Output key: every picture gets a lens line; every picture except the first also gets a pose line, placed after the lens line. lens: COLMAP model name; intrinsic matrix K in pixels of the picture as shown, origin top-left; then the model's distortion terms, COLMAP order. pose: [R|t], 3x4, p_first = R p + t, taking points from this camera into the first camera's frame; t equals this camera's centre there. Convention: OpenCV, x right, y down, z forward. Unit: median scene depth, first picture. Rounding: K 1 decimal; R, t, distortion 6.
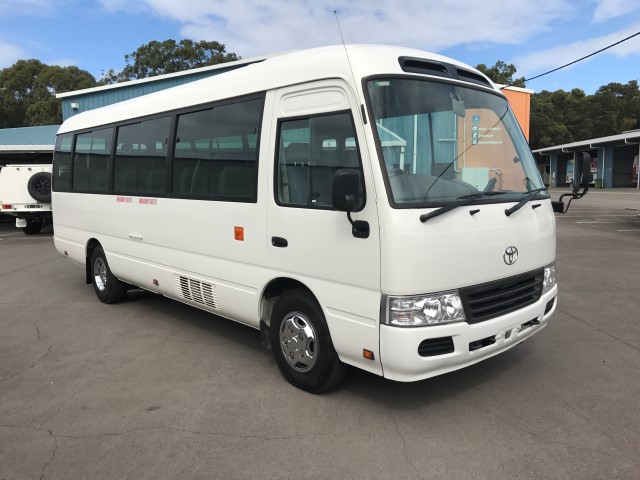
lens RADIAL K [[539.6, 0, 319.2], [0, 539.6, 241.2], [0, 0, 1]] dist [-0.014753, -0.003170]
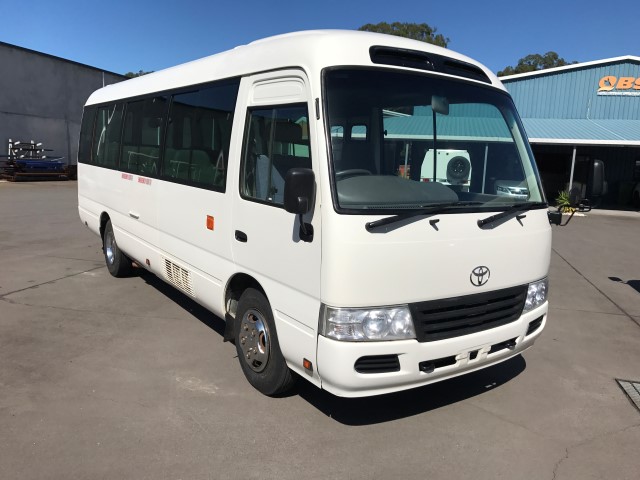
lens RADIAL K [[539.6, 0, 323.1], [0, 539.6, 238.3], [0, 0, 1]] dist [-0.014753, -0.003170]
pose [[0.990255, 0.072548, -0.118875, 0.195134], [-0.067576, 0.996683, 0.045344, -0.050499], [0.121770, -0.036869, 0.991873, 0.066231]]
